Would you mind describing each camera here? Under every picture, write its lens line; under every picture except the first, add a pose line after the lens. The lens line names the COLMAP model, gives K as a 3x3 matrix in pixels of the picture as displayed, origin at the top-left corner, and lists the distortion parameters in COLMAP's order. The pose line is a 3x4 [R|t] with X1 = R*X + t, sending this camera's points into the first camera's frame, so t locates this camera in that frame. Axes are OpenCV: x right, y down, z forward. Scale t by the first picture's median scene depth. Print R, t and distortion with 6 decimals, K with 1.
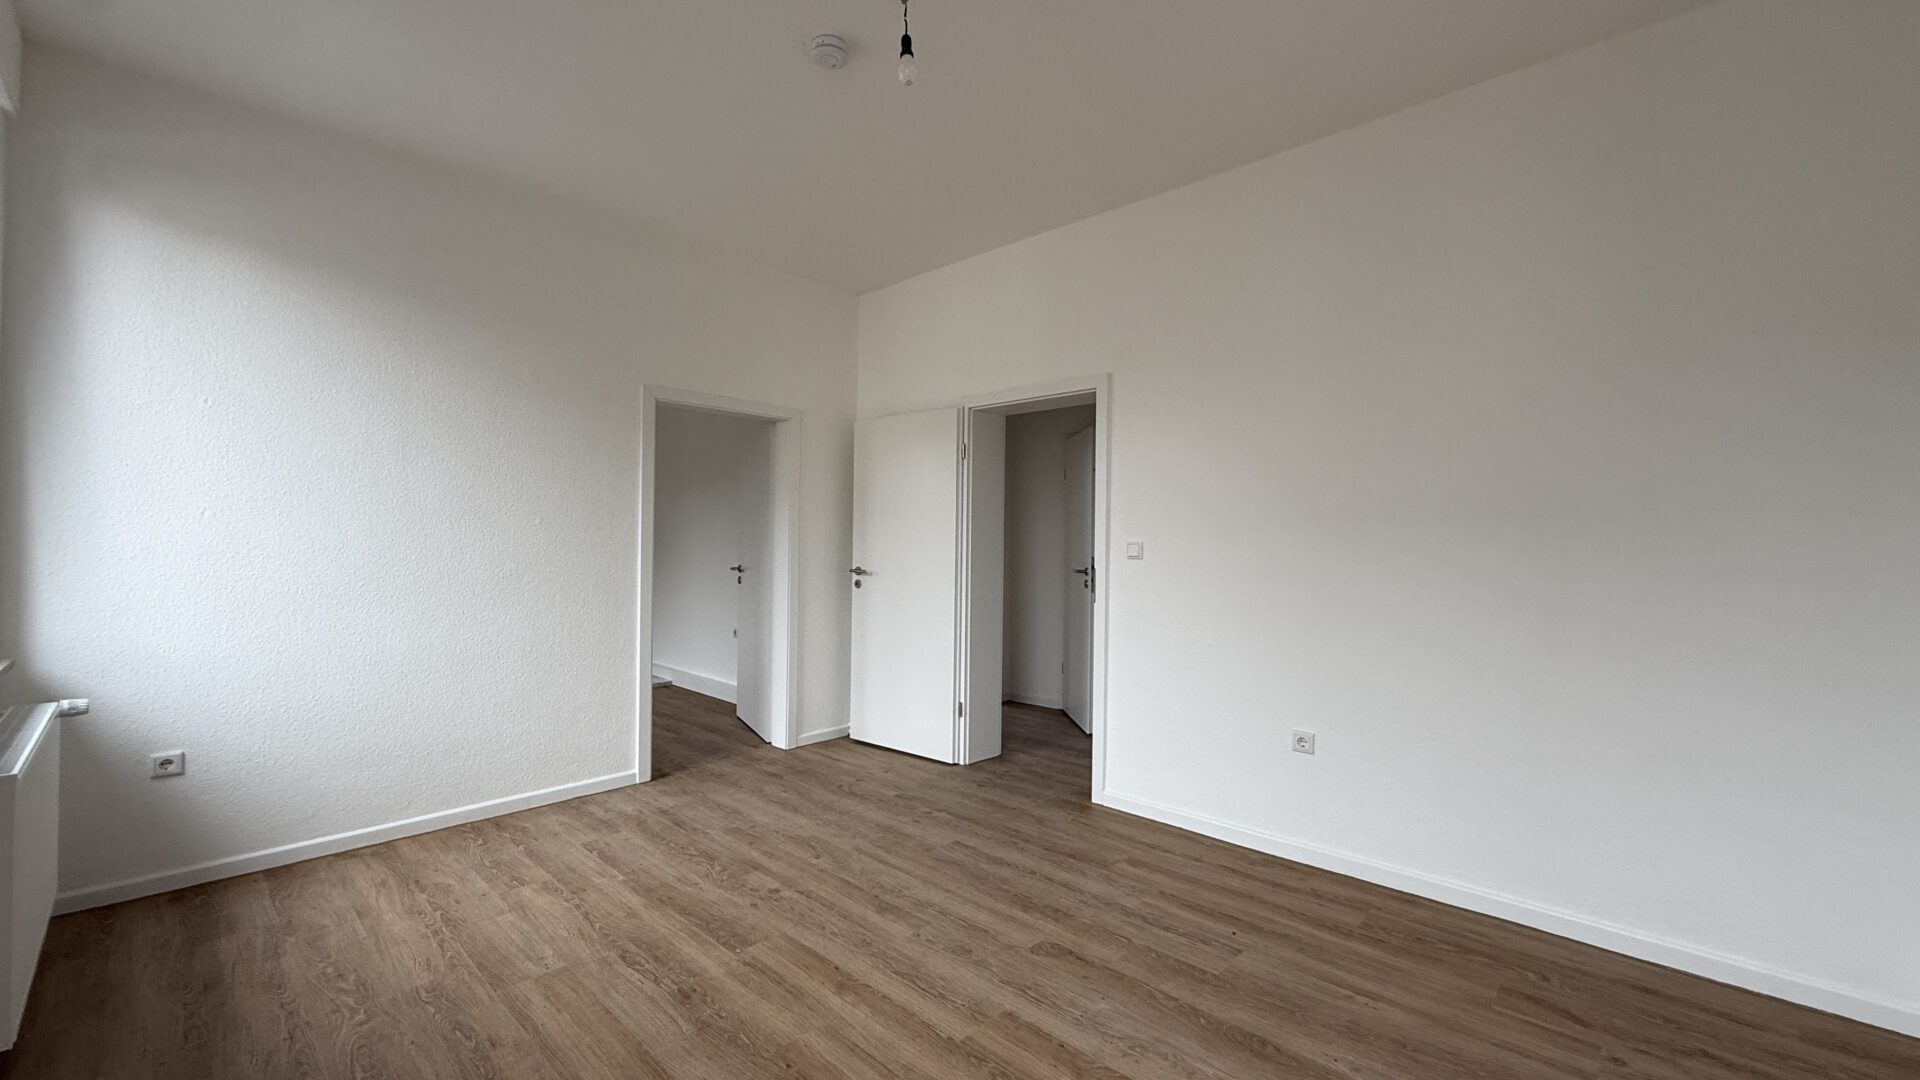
lens RADIAL K [[761.1, 0, 959.6], [0, 761.1, 544.1], [0, 0, 1]] dist [-0.000548, 0.000100]
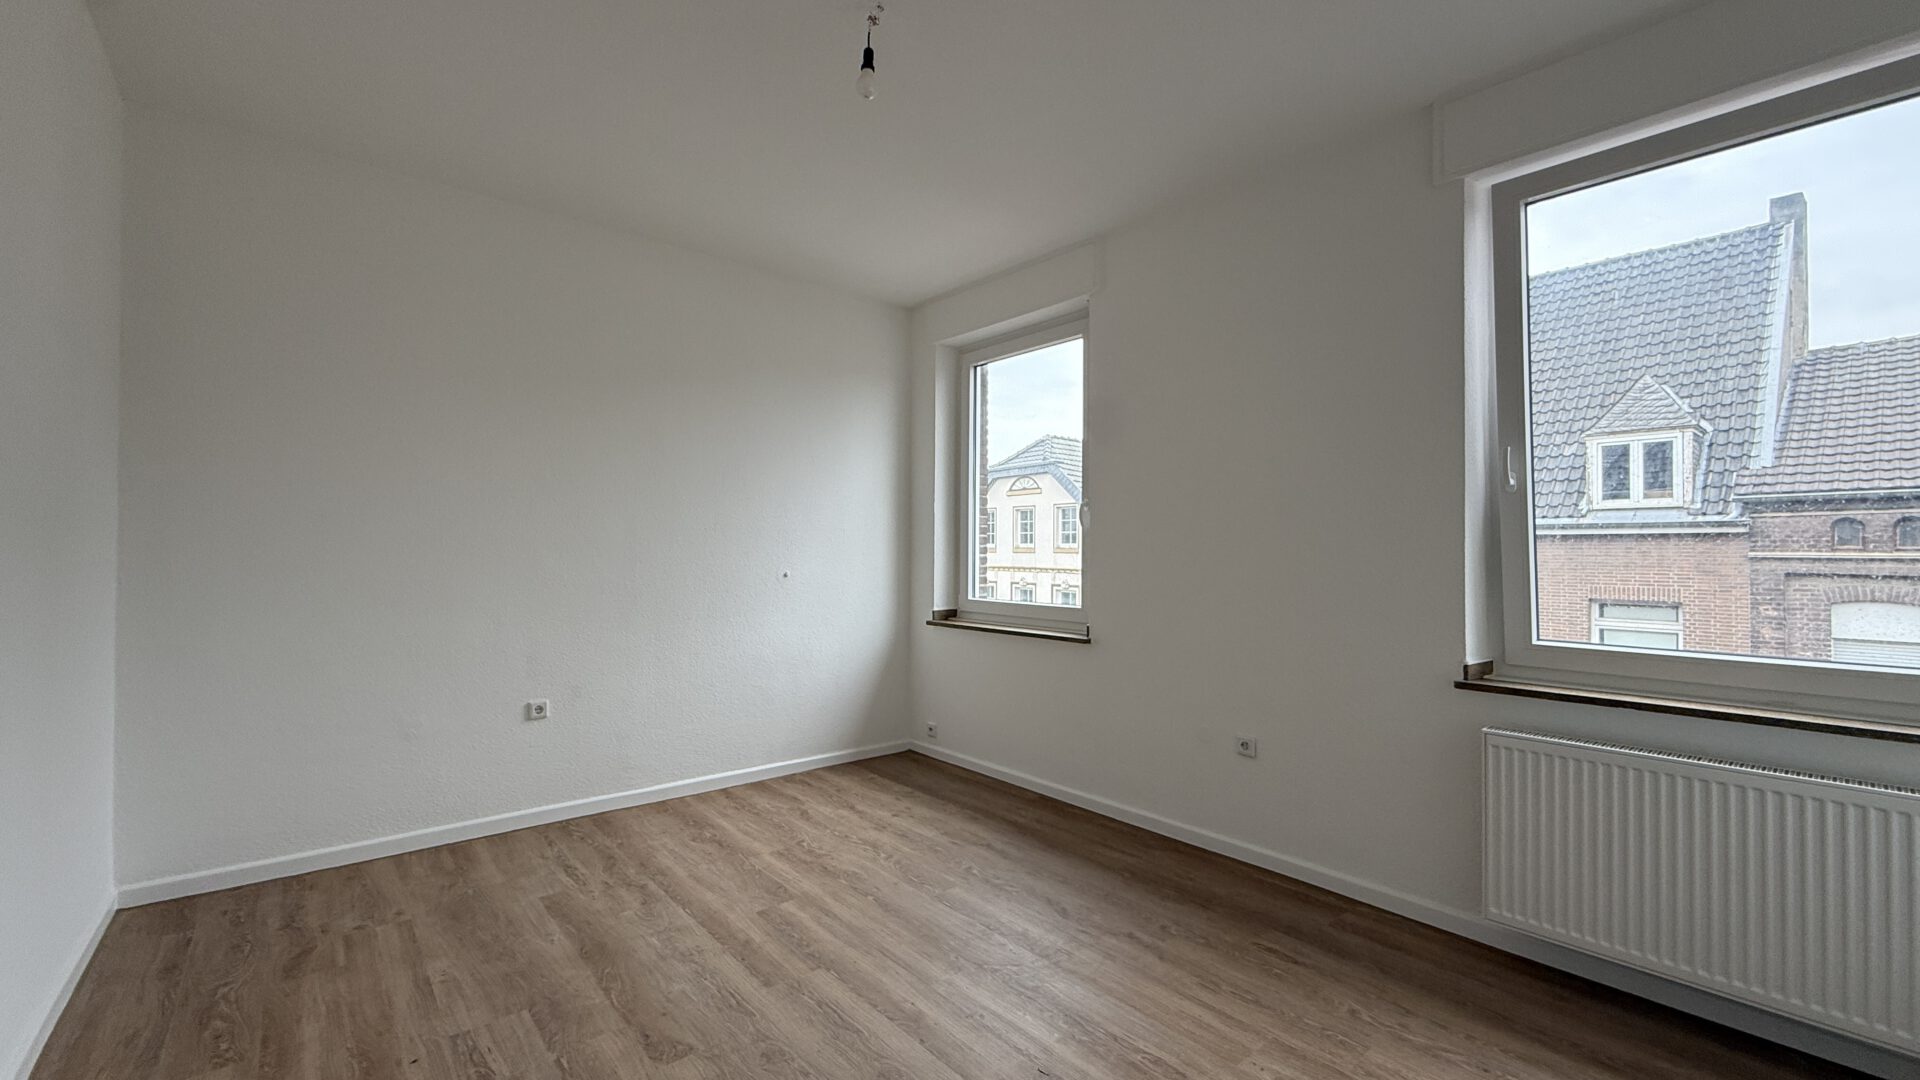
lens RADIAL K [[761.1, 0, 956.9], [0, 761.1, 541.1], [0, 0, 1]] dist [-0.000548, 0.000100]
pose [[-0.994839, -0.015477, 0.100284, -0.210548], [-0.016709, 0.999795, -0.011460, -0.014049], [-0.100086, -0.013076, -0.994893, 1.411331]]
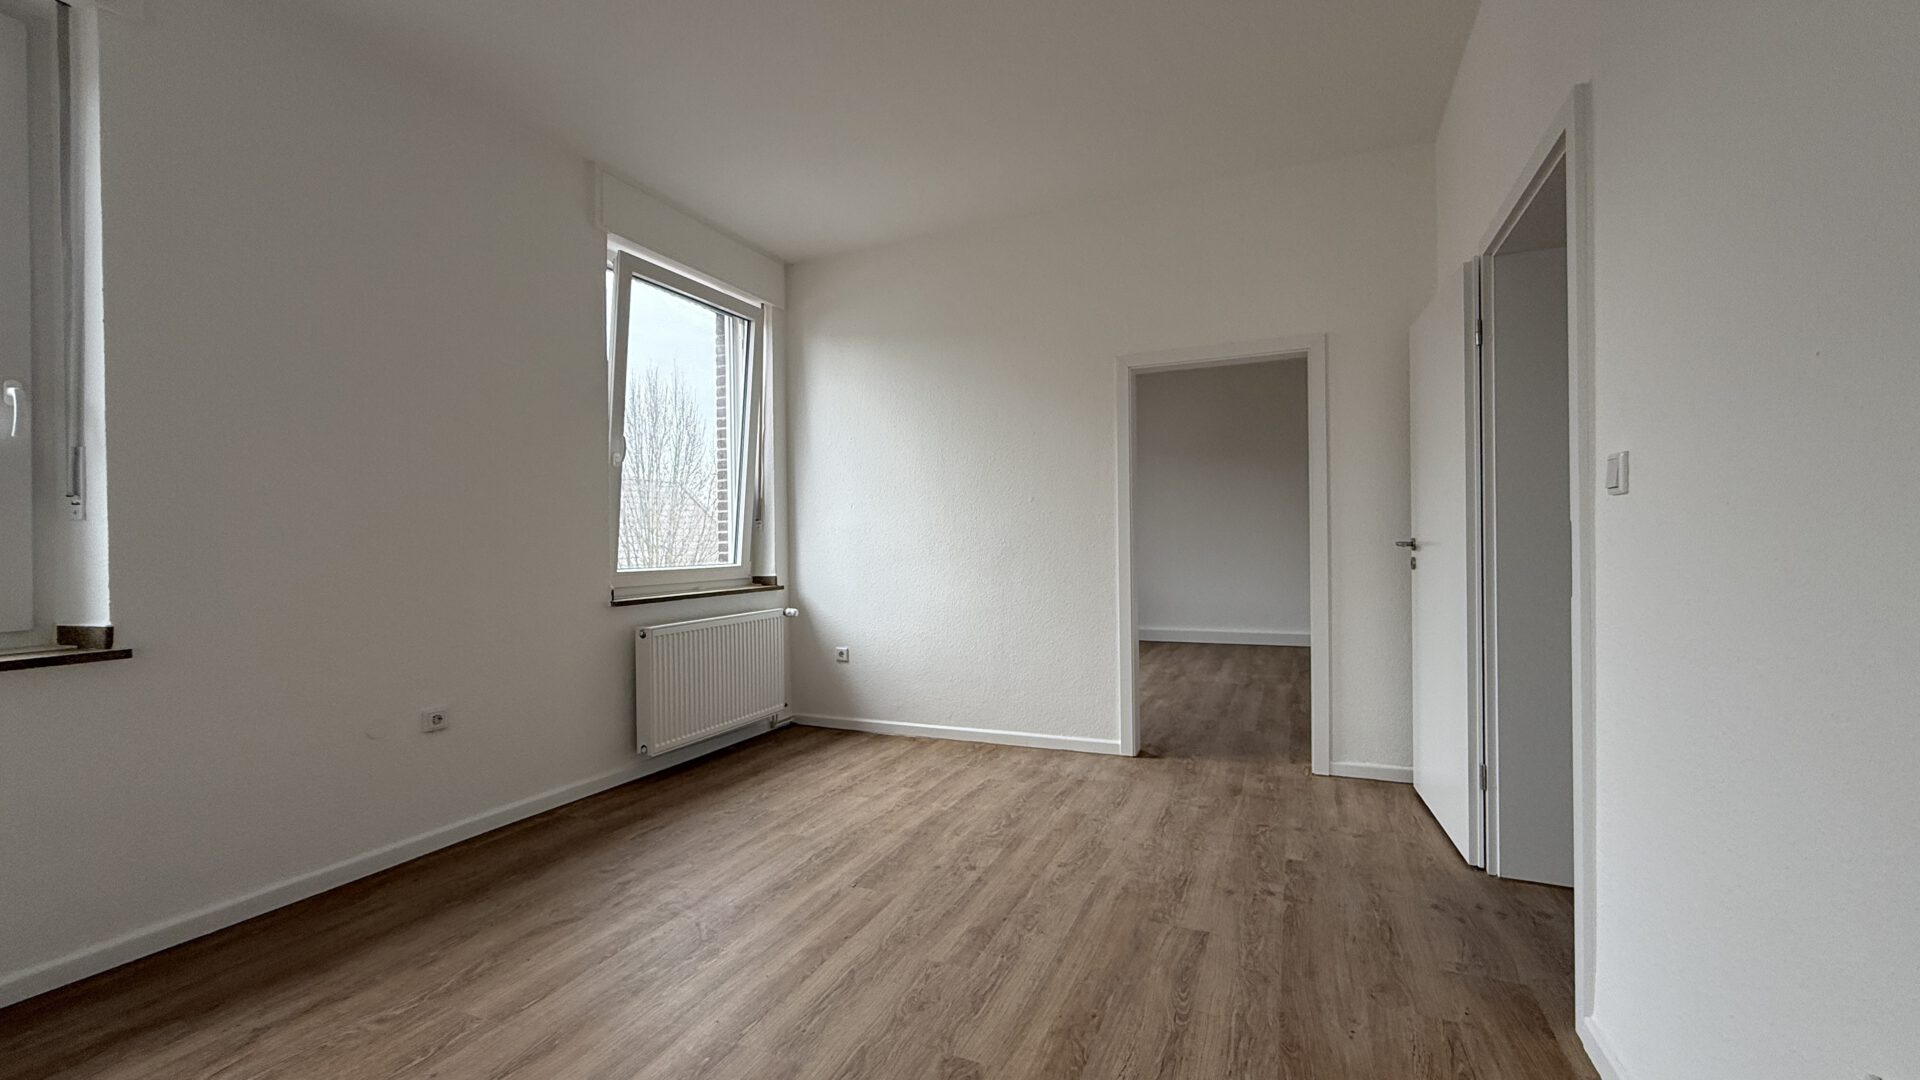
lens RADIAL K [[761.1, 0, 958.2], [0, 761.1, 541.1], [0, 0, 1]] dist [-0.000548, 0.000100]
pose [[0.333808, -0.016276, -0.942501, 0.596052], [0.016834, 0.999794, -0.011303, 0.052739], [0.942491, -0.012093, 0.334013, 0.610462]]
